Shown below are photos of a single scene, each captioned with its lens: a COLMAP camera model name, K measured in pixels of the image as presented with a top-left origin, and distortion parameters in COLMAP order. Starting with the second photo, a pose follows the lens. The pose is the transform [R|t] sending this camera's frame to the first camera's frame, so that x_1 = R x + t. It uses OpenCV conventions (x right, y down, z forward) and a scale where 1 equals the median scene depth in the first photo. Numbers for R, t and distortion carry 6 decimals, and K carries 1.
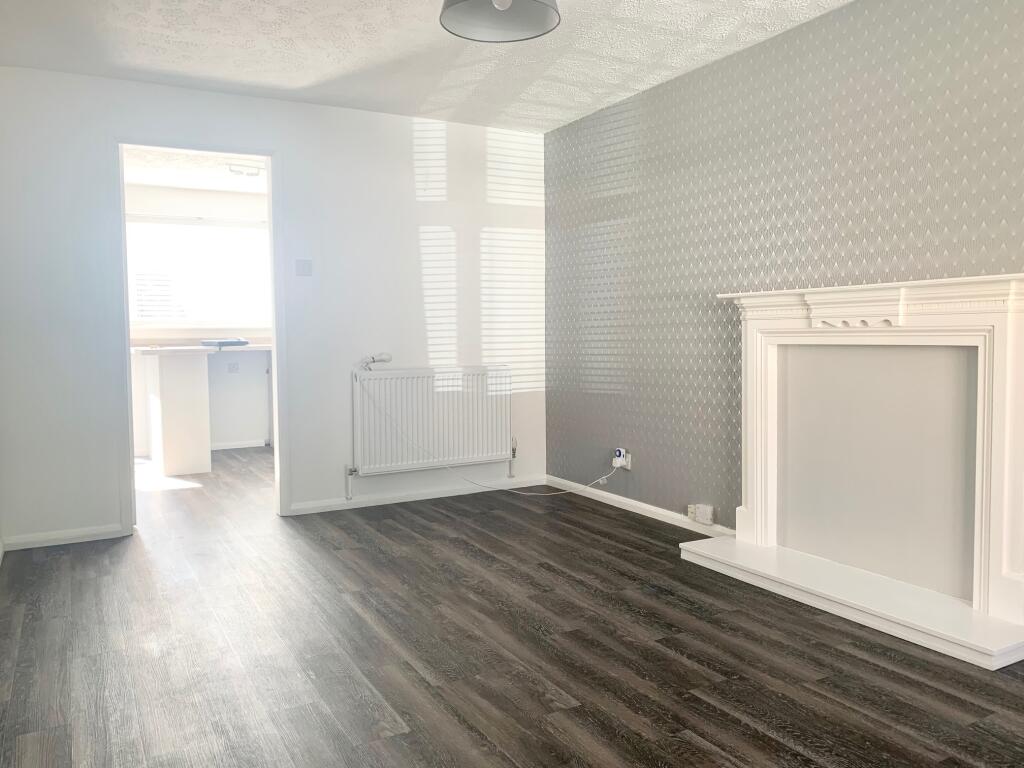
lens RADIAL K [[775.5, 0, 508.7], [0, 775.5, 382.7], [0, 0, 1]] dist [0.024865, -0.014980]
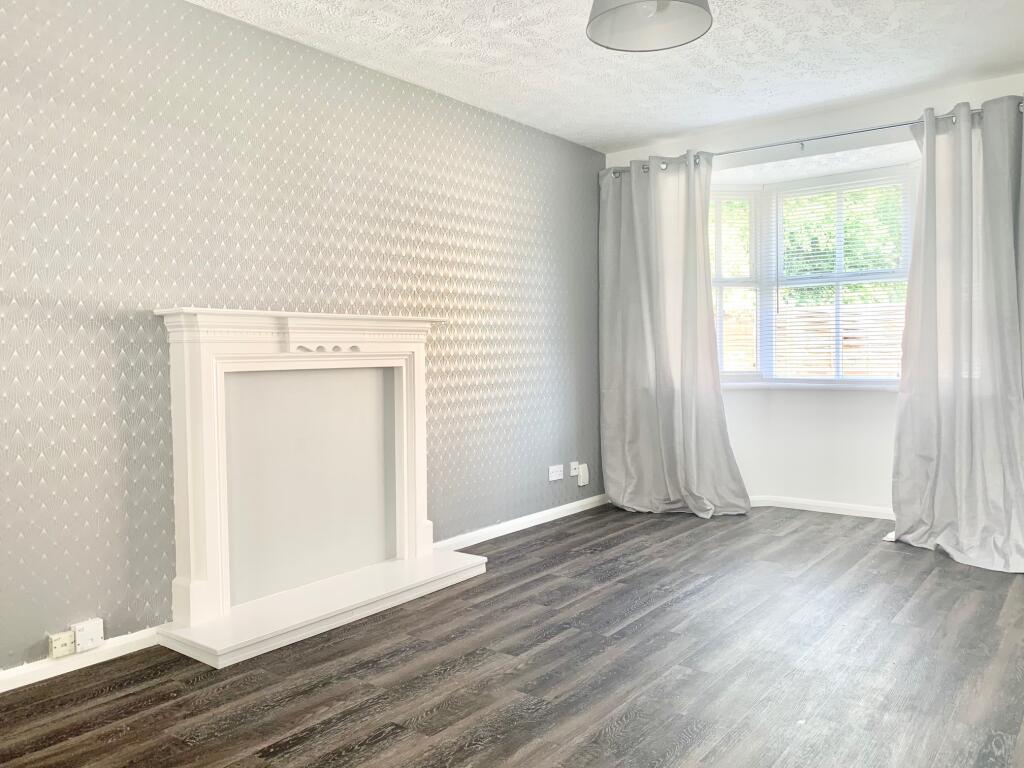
lens RADIAL K [[775.5, 0, 508.8], [0, 775.5, 380.8], [0, 0, 1]] dist [0.024865, -0.014980]
pose [[-0.382180, -0.021069, 0.923848, -0.664086], [0.073172, 0.995911, 0.052982, -0.073308], [-0.921187, 0.087849, -0.379075, 1.222689]]
